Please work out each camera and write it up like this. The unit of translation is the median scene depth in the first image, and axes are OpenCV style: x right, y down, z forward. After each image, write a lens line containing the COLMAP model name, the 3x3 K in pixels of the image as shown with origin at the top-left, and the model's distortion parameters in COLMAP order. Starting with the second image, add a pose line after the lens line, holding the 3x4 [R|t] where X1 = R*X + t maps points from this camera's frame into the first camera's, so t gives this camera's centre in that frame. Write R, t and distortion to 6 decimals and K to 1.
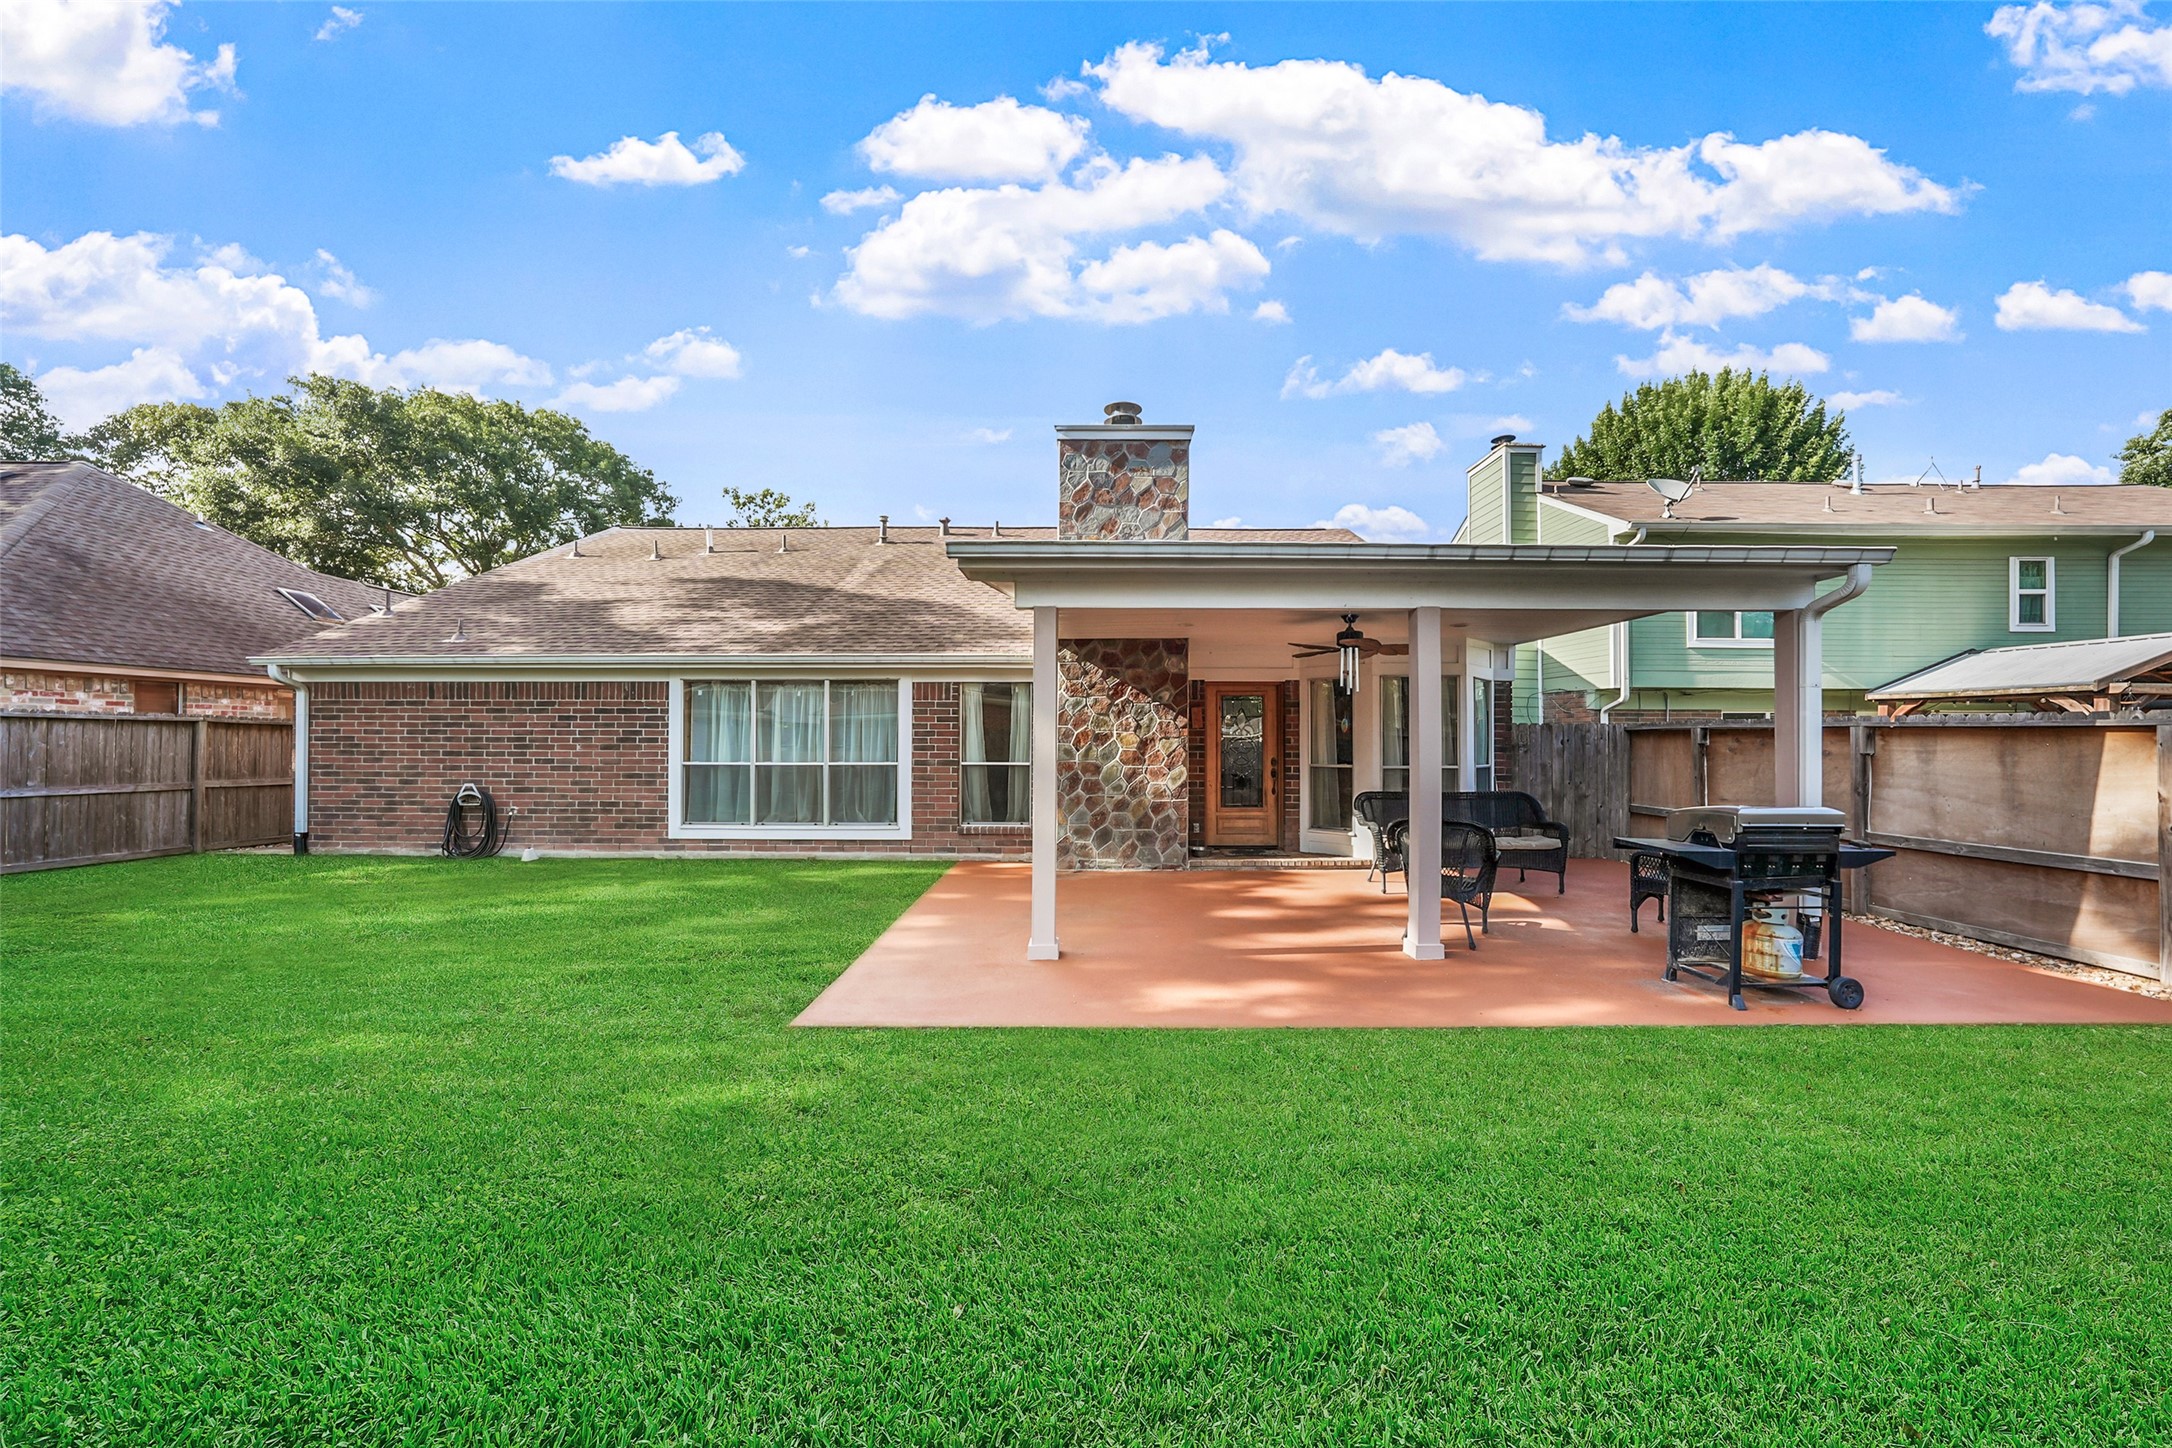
lens RADIAL K [[747.9, 0, 1092.7], [0, 747.9, 744.3], [0, 0, 1]] dist [-0.008070, 0.000503]
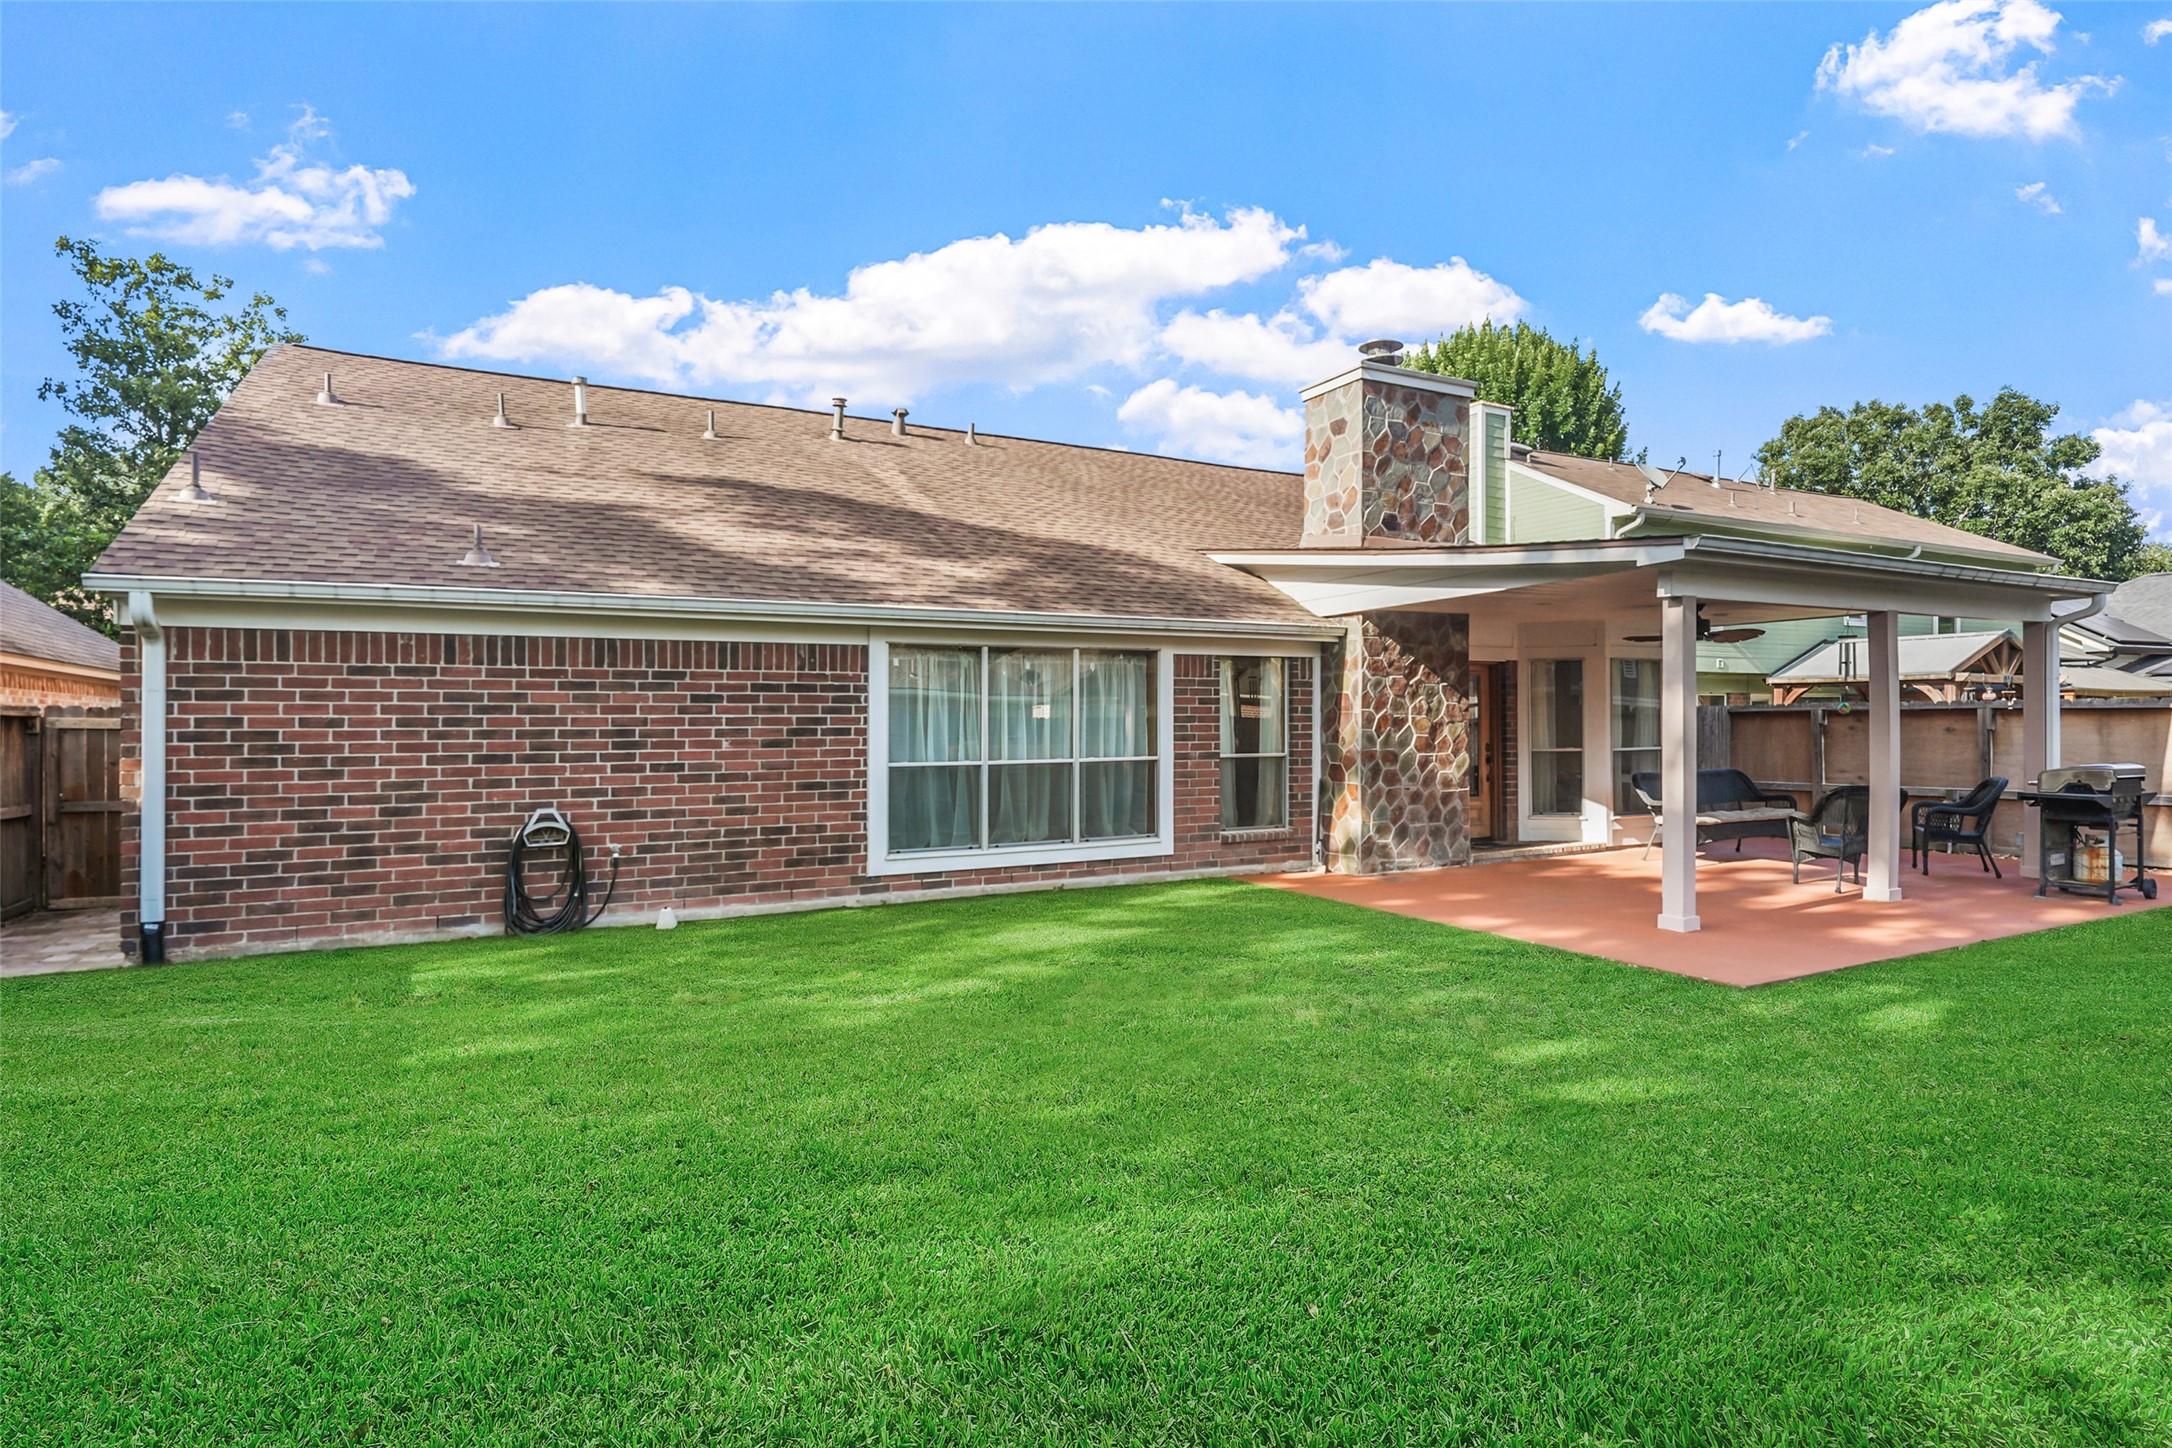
lens RADIAL K [[1126.4, 0, 1086.2], [0, 1126.4, 736.4], [0, 0, 1]] dist [0.005456, -0.003251]
pose [[0.881080, -0.014242, 0.472753, -0.880171], [0.013271, 0.999897, 0.005389, -0.004135], [-0.472782, 0.001525, 0.881178, -0.000182]]
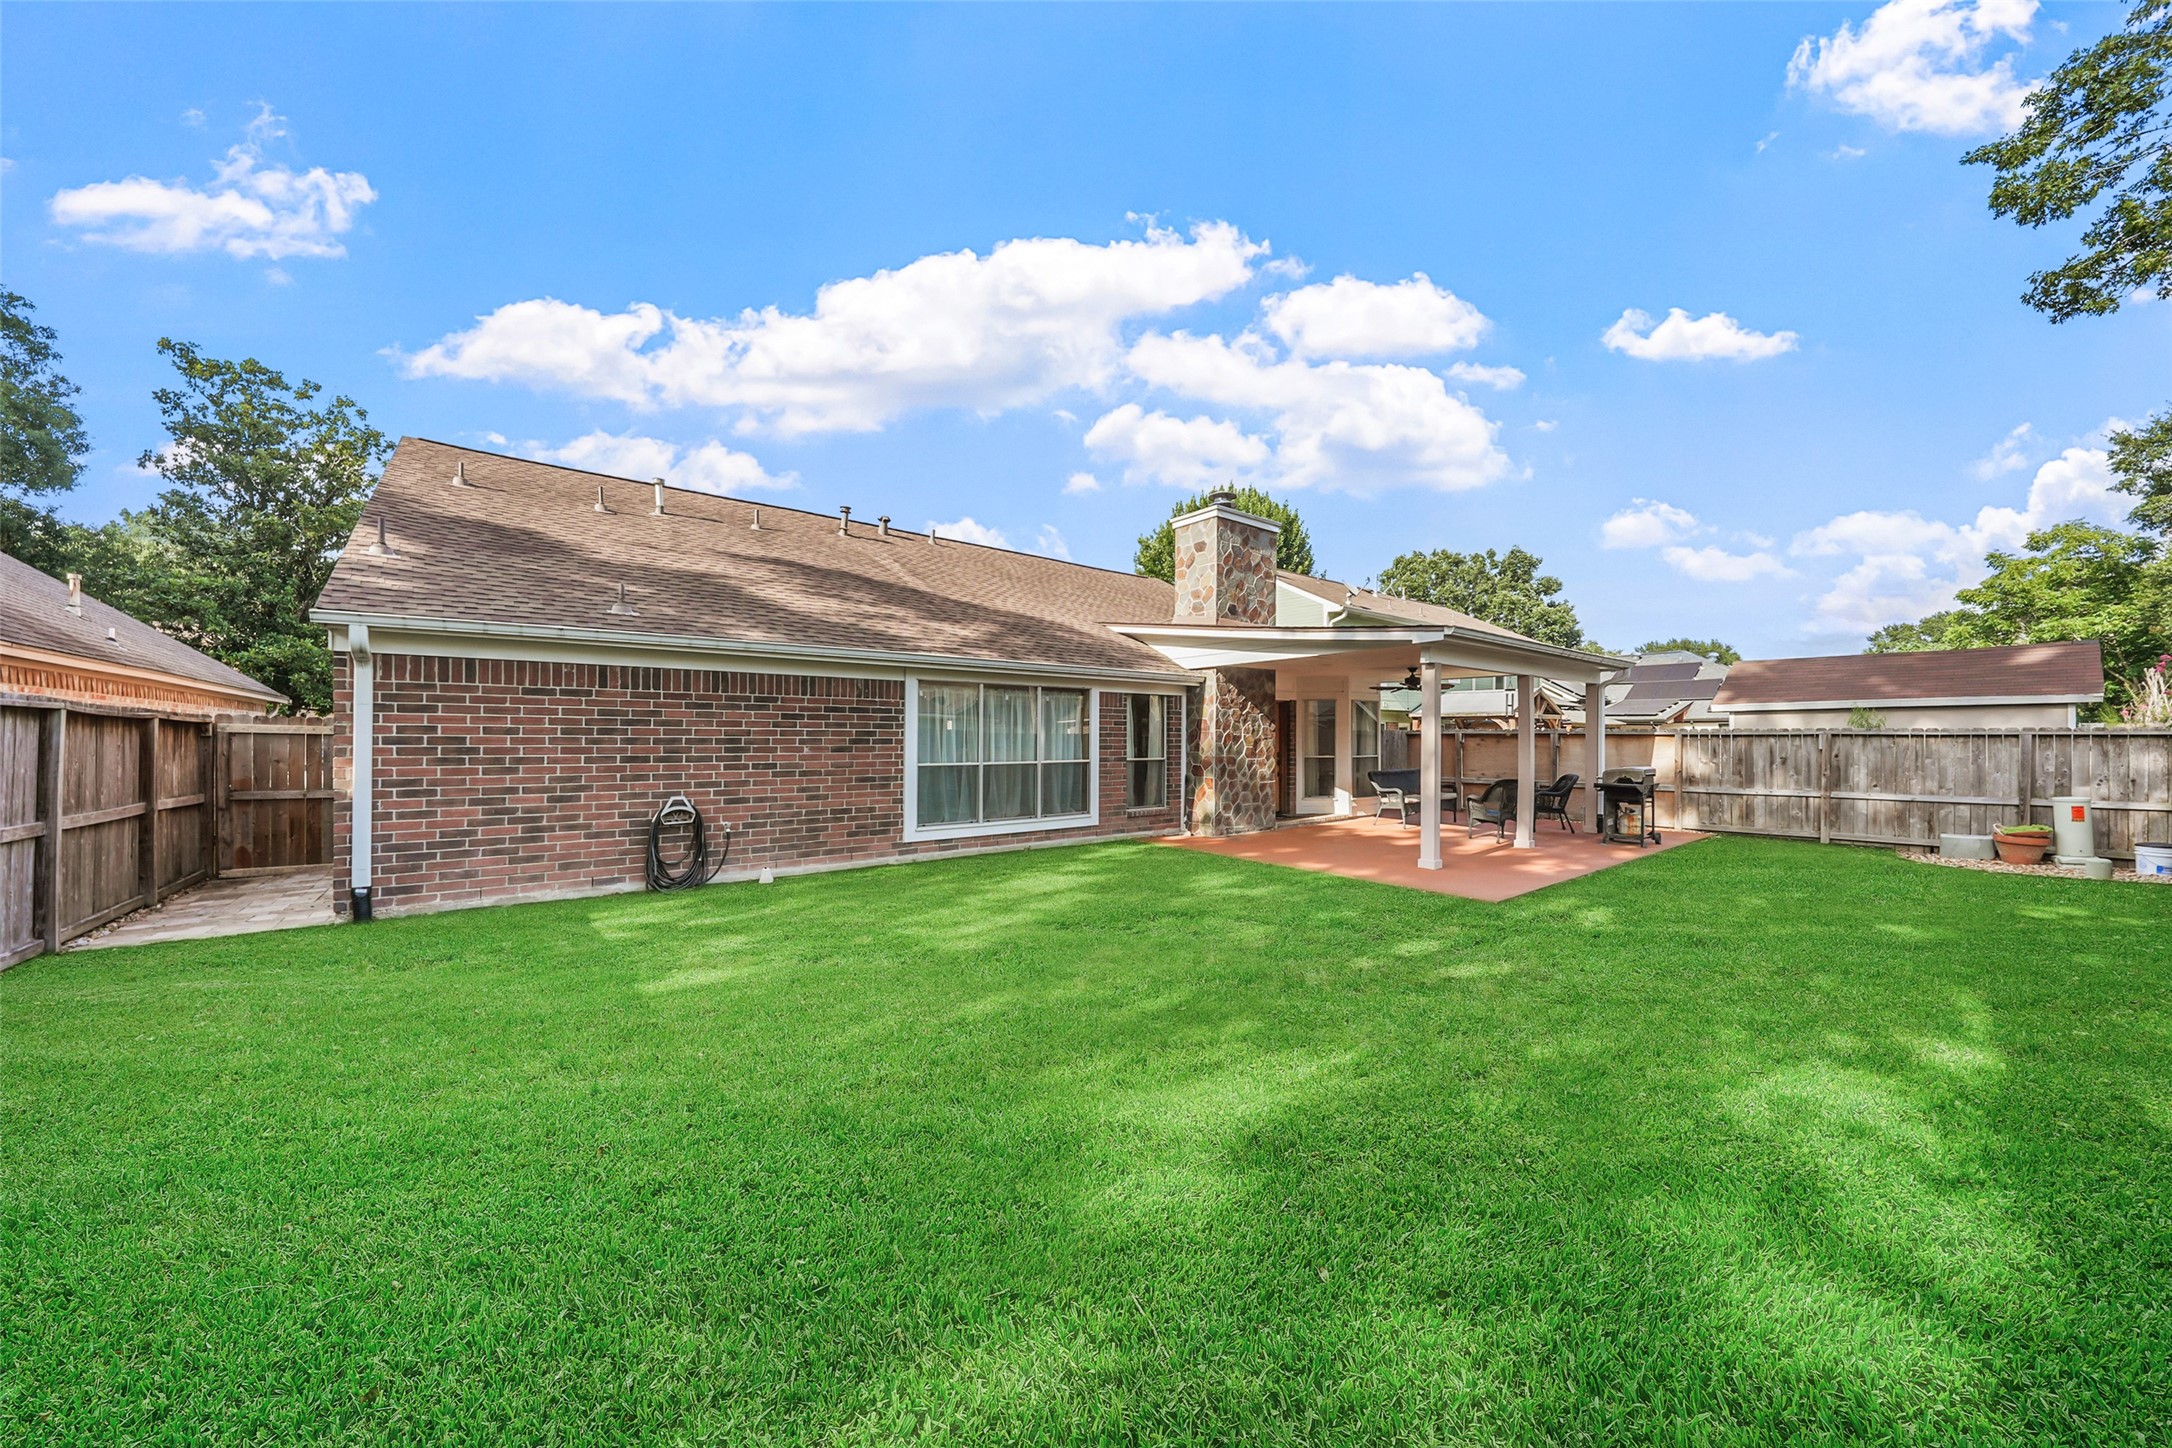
lens RADIAL K [[747.9, 0, 1081.6], [0, 747.9, 747.3], [0, 0, 1]] dist [-0.008070, 0.000503]
pose [[0.779960, -0.008445, 0.625773, -0.998624], [0.003575, 0.999953, 0.009039, -0.005811], [-0.625820, -0.004813, 0.779953, 0.097201]]
